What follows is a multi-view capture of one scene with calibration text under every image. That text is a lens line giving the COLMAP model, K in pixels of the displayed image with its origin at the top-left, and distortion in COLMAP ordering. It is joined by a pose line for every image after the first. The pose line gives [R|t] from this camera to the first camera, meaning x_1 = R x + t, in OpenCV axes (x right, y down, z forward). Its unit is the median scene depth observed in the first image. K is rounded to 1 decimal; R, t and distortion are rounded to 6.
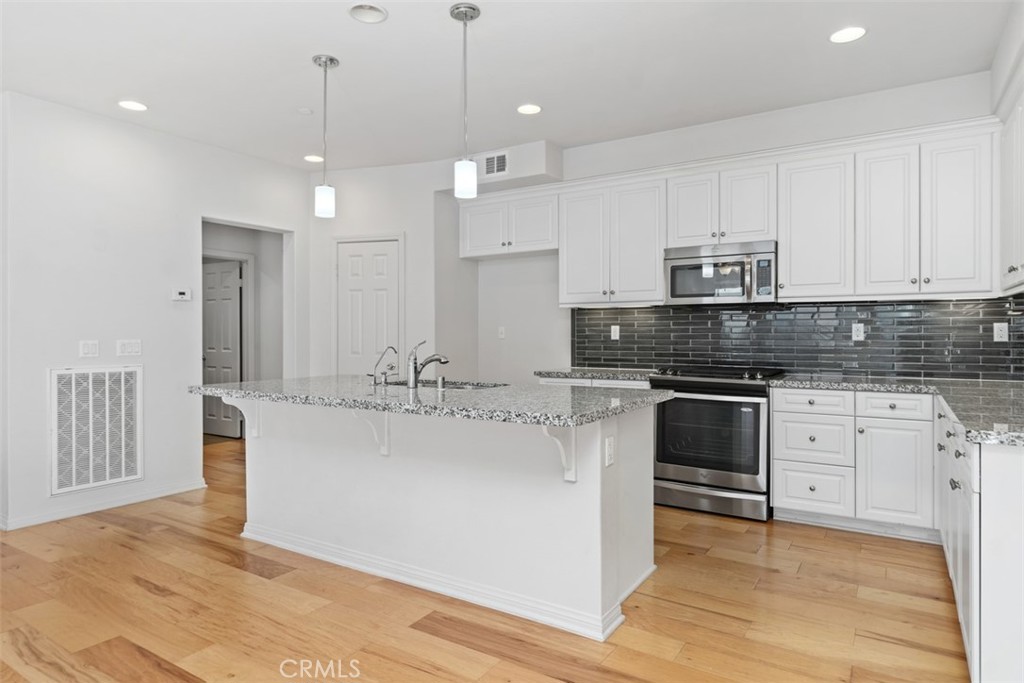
lens RADIAL K [[607.8, 0, 508.8], [0, 607.8, 334.3], [0, 0, 1]] dist [0.002395, 0.001185]
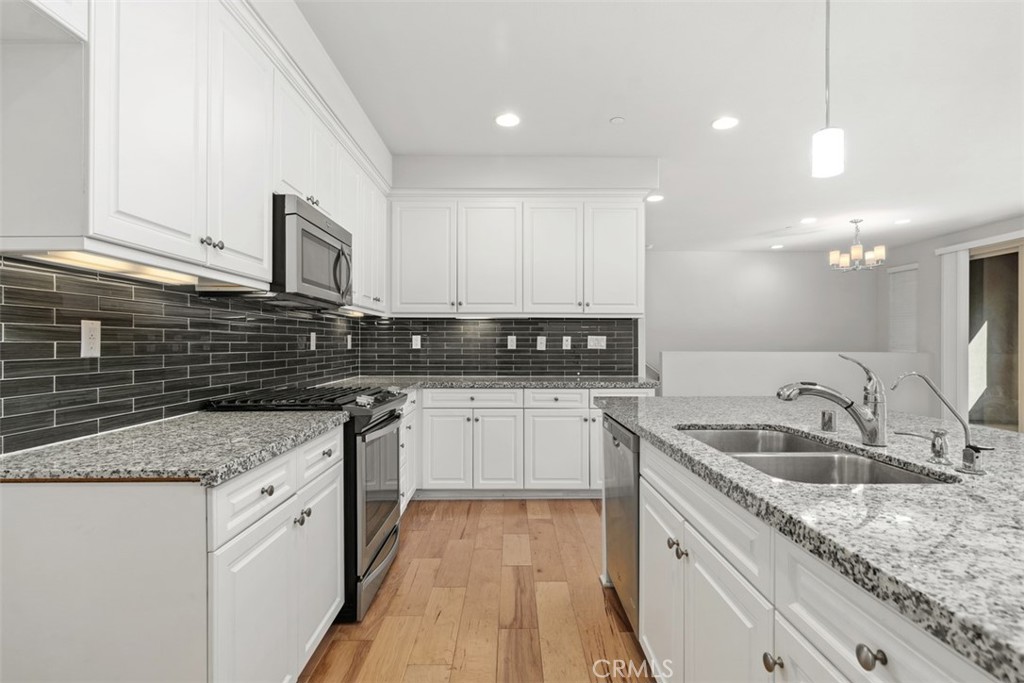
lens RADIAL K [[502.0, 0, 509.0], [0, 502.0, 339.6], [0, 0, 1]] dist [0.000775, 0.000145]
pose [[-0.545082, 0.006949, 0.838354, -0.277496], [0.000128, 0.999966, -0.008205, 0.000343], [-0.838383, -0.004365, -0.545065, 1.185359]]
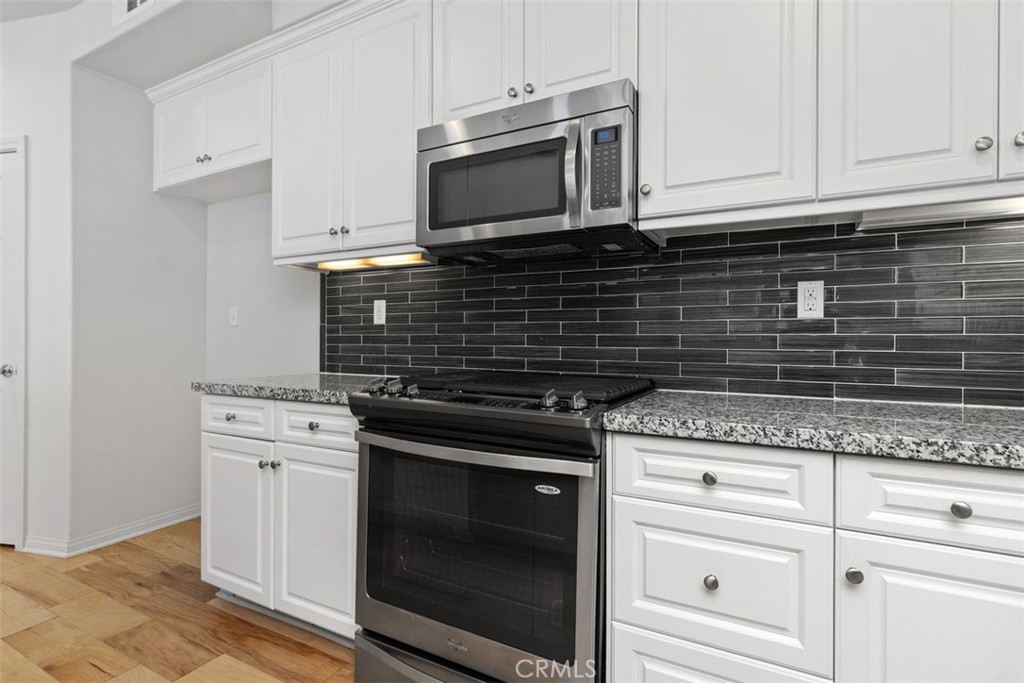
lens RADIAL K [[500.5, 0, 512.7], [0, 500.5, 341.6], [0, 0, 1]] dist [0.000085, -0.000021]
pose [[0.996824, 0.005027, 0.079476, 0.325739], [-0.005396, 0.999976, 0.004429, 0.027374], [-0.079452, -0.004843, 0.996827, 0.651496]]
